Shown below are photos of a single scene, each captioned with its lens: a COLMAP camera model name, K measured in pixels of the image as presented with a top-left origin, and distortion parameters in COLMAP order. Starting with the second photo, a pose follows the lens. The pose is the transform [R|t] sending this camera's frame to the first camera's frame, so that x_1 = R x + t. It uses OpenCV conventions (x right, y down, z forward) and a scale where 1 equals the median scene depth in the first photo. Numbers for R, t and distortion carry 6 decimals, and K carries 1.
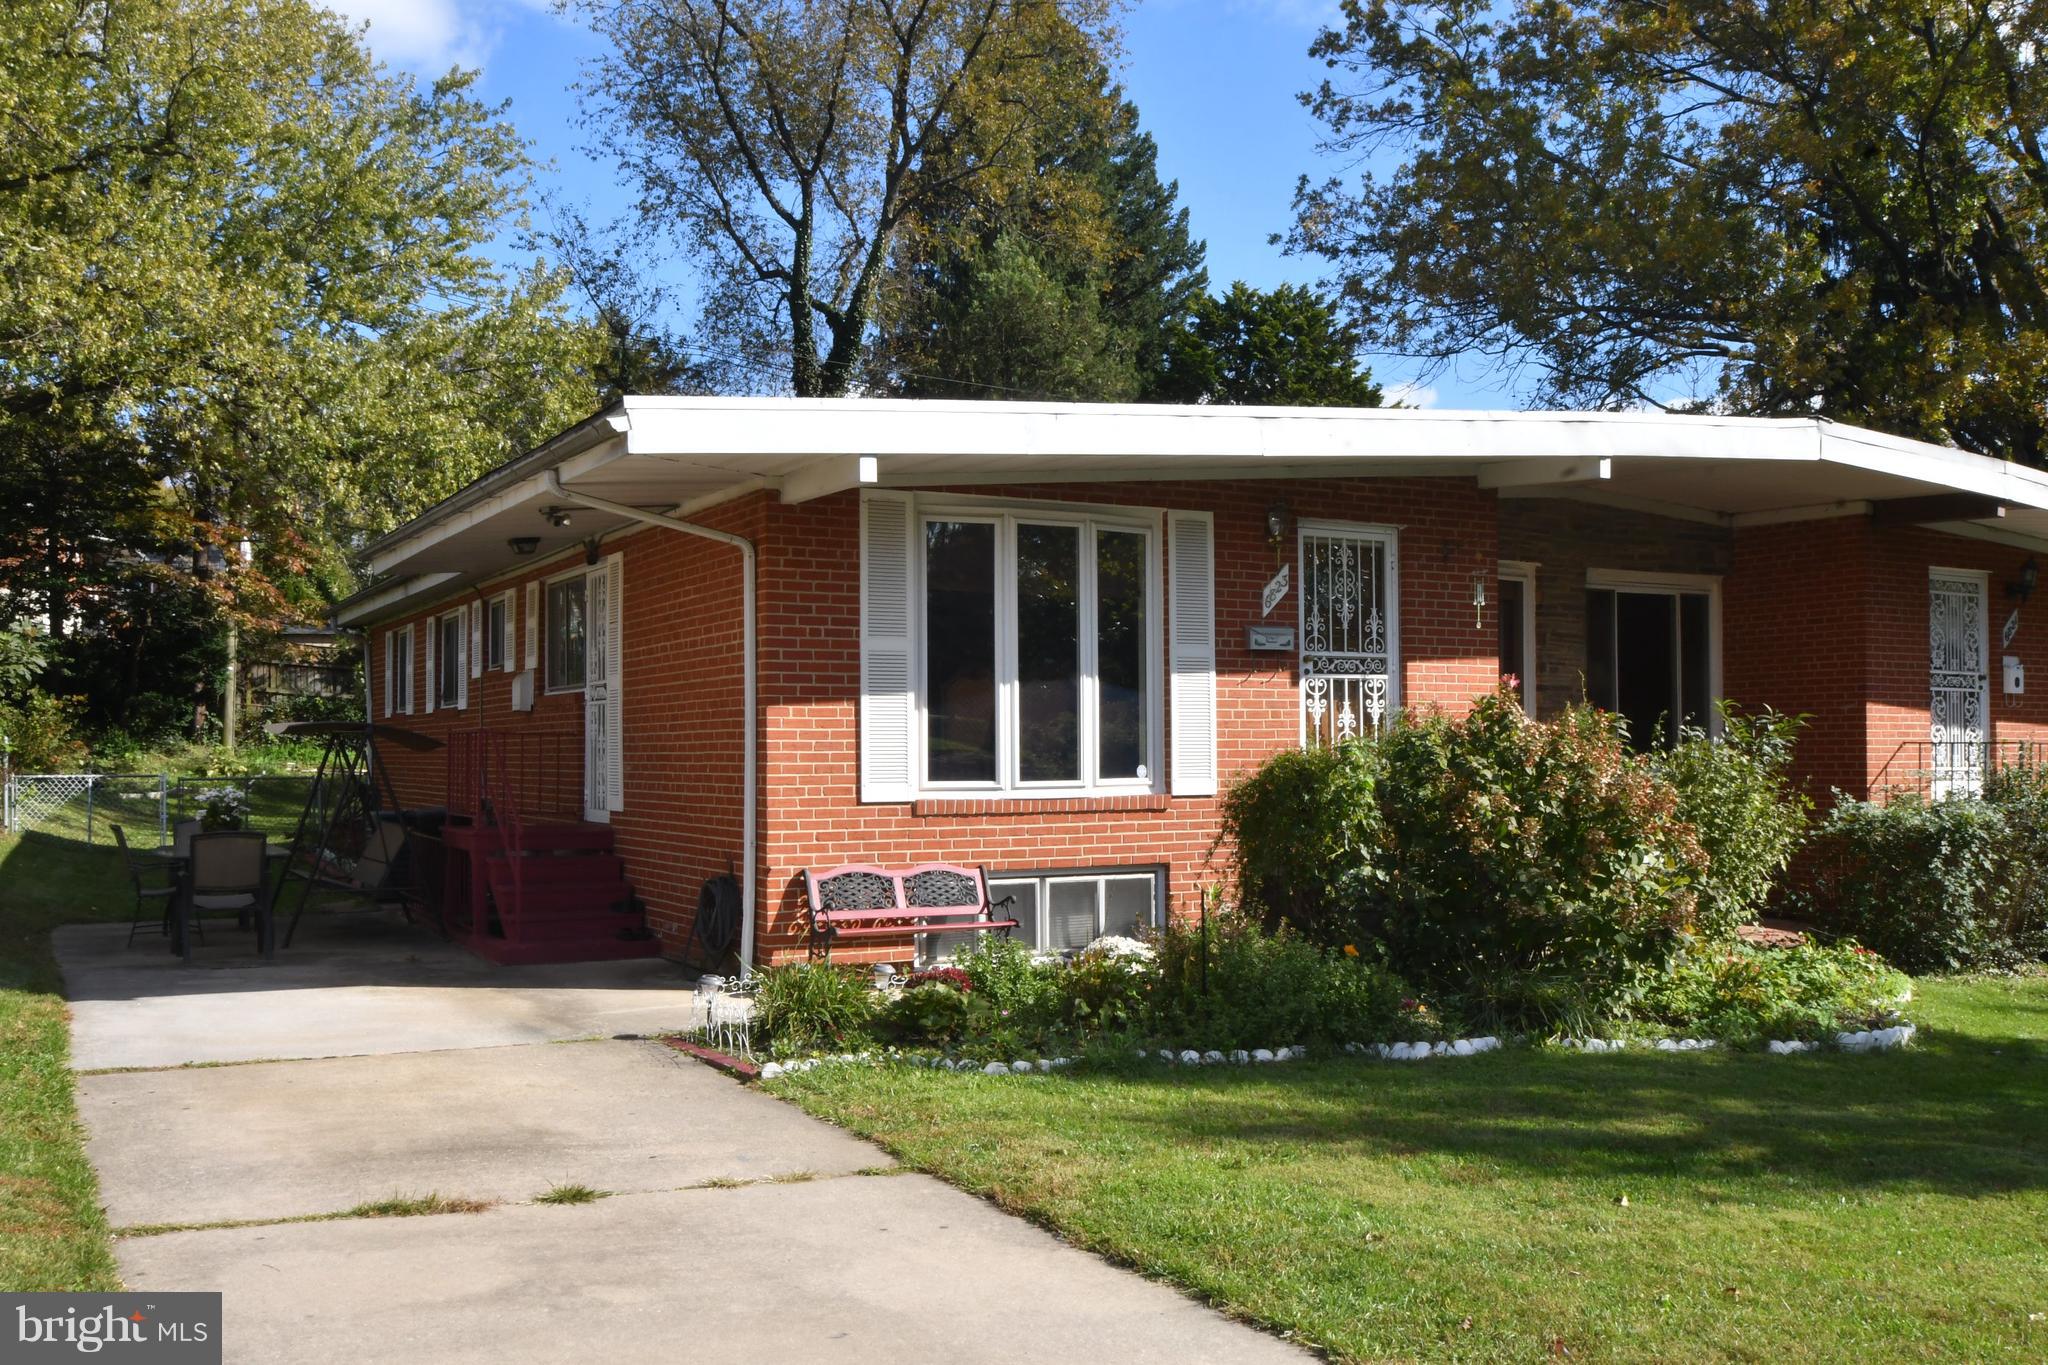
lens RADIAL K [[1823.5, 0, 1024.0], [0, 1823.5, 682.5], [0, 0, 1]] dist [-0.047725, -0.000636]
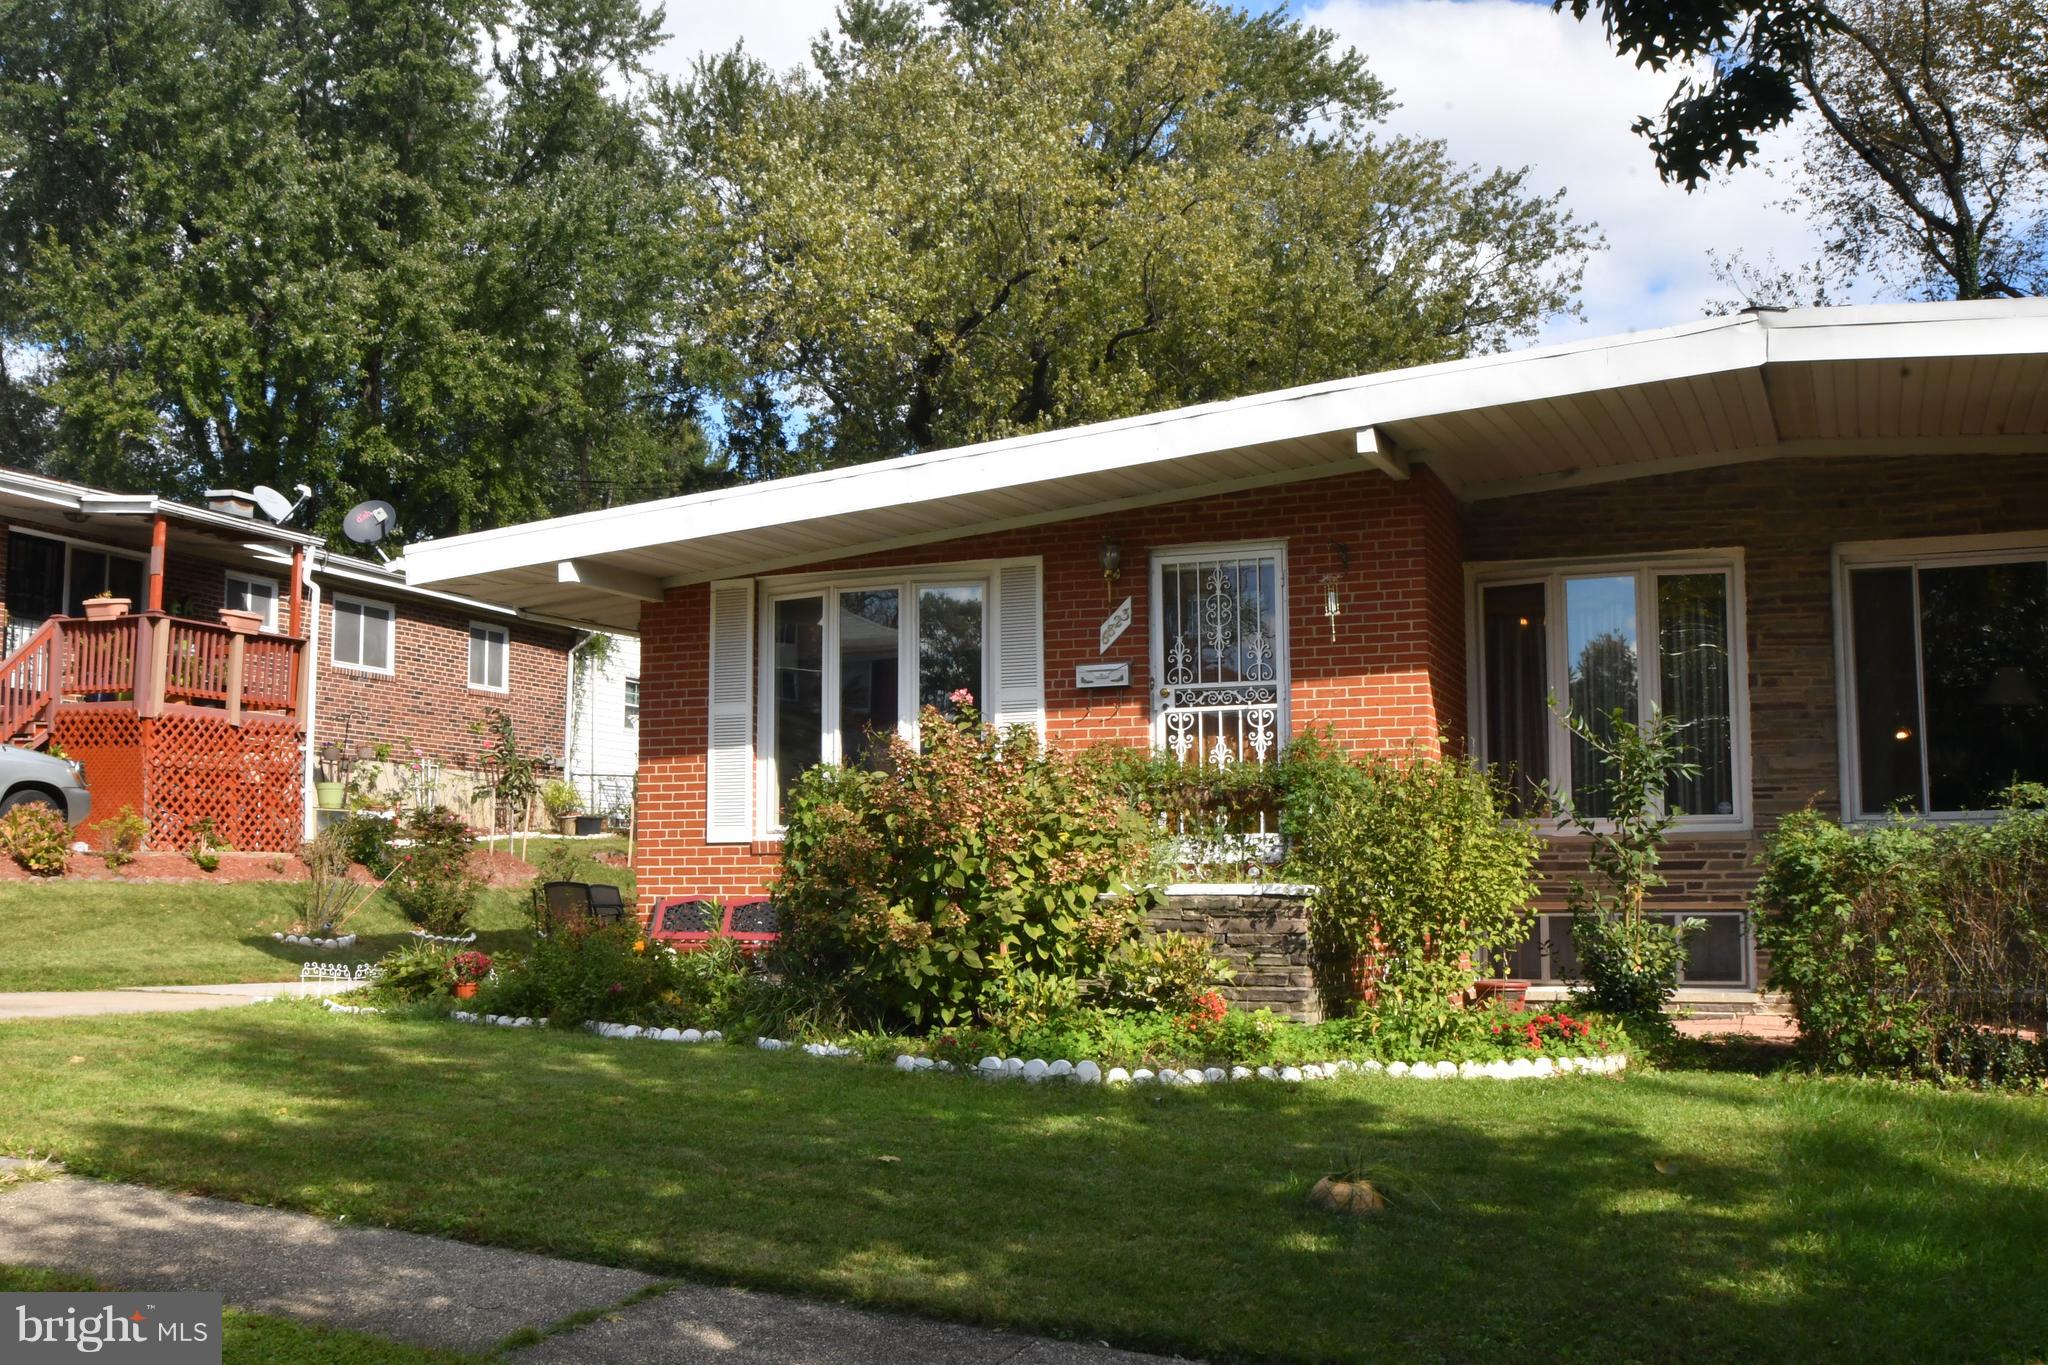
lens RADIAL K [[2048.1, 0, 1024.0], [0, 2048.1, 682.5], [0, 0, 1]] dist [-0.078750, 0.019087]
pose [[0.632427, -0.085538, -0.769883, 0.964067], [0.029239, 0.995812, -0.086621, 0.074278], [0.774068, 0.032270, 0.632280, 0.278584]]
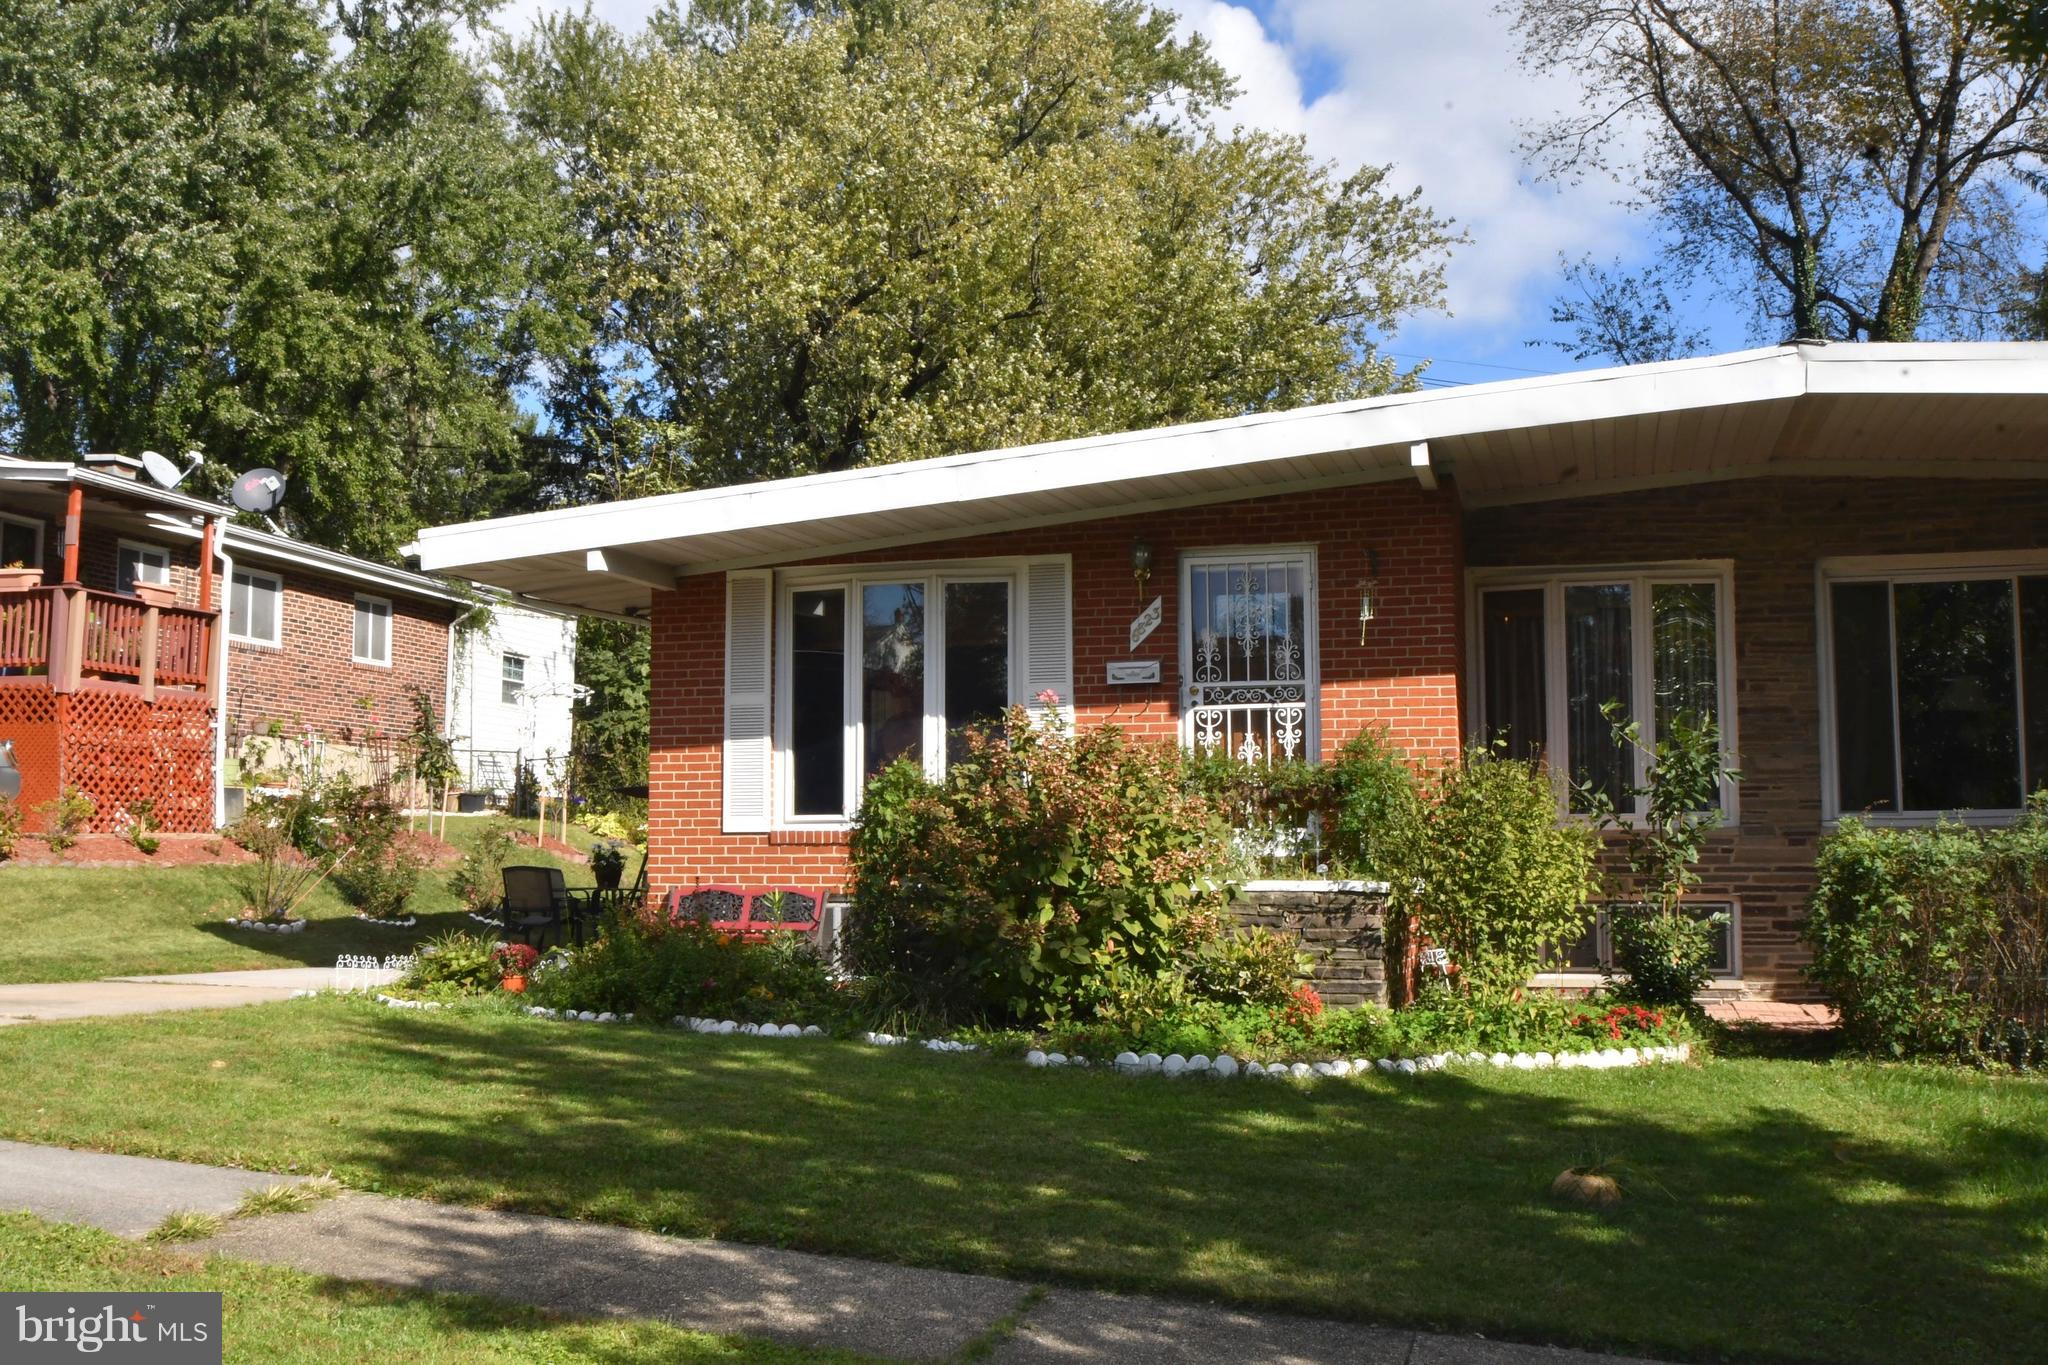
lens RADIAL K [[2048.1, 0, 1024.0], [0, 2048.1, 682.5], [0, 0, 1]] dist [-0.078750, 0.019087]
pose [[0.713934, -0.065452, -0.697147, 0.886072], [0.024505, 0.997347, -0.068541, 0.057527], [0.699784, 0.031850, 0.713644, 0.159257]]
